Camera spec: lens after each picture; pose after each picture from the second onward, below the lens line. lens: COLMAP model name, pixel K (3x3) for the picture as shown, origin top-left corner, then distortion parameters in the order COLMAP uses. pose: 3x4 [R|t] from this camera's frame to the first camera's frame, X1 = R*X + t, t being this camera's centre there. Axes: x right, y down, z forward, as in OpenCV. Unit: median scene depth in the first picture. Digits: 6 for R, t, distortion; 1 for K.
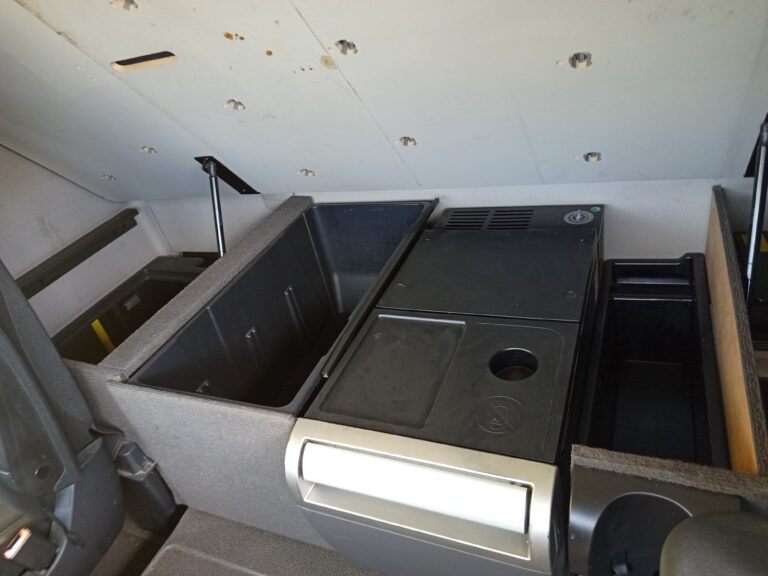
lens RADIAL K [[543.5, 0, 384.0], [0, 543.5, 288.0], [0, 0, 1]] dist [-0.004904, -0.002653]
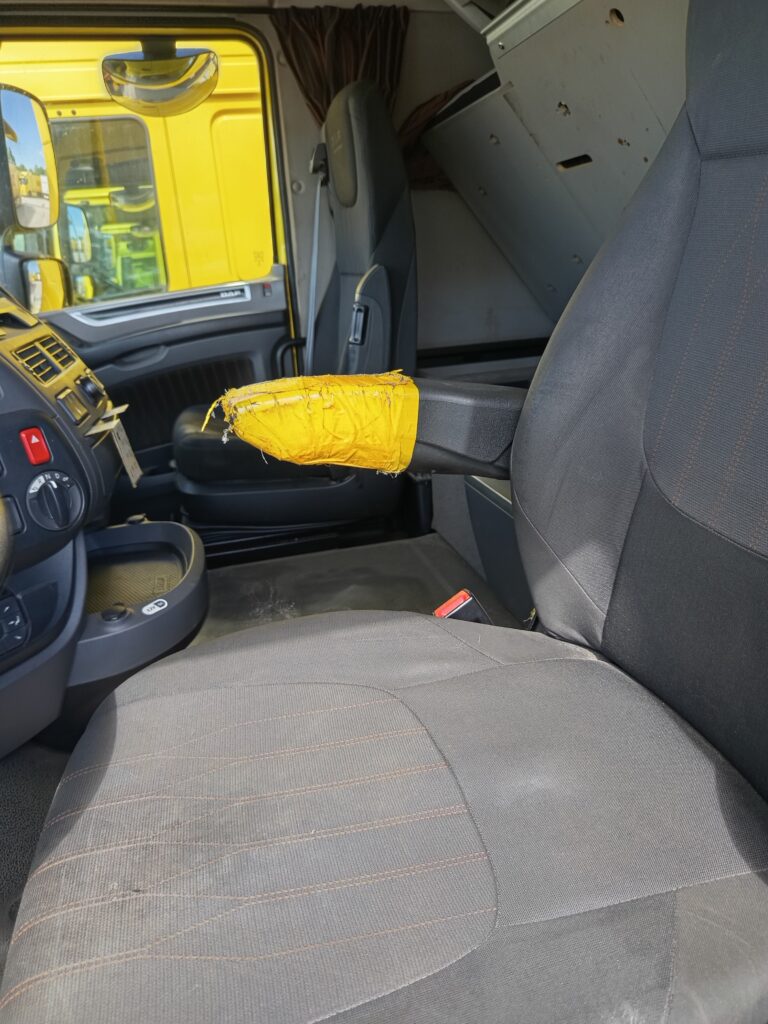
lens RADIAL K [[724.7, 0, 384.0], [0, 724.7, 512.0], [0, 0, 1]] dist [-0.004904, -0.002653]
pose [[0.608126, 0.427236, -0.669068, 0.692623], [-0.476908, 0.870399, 0.122328, 0.261137], [0.634620, 0.244693, 0.733064, -0.269031]]
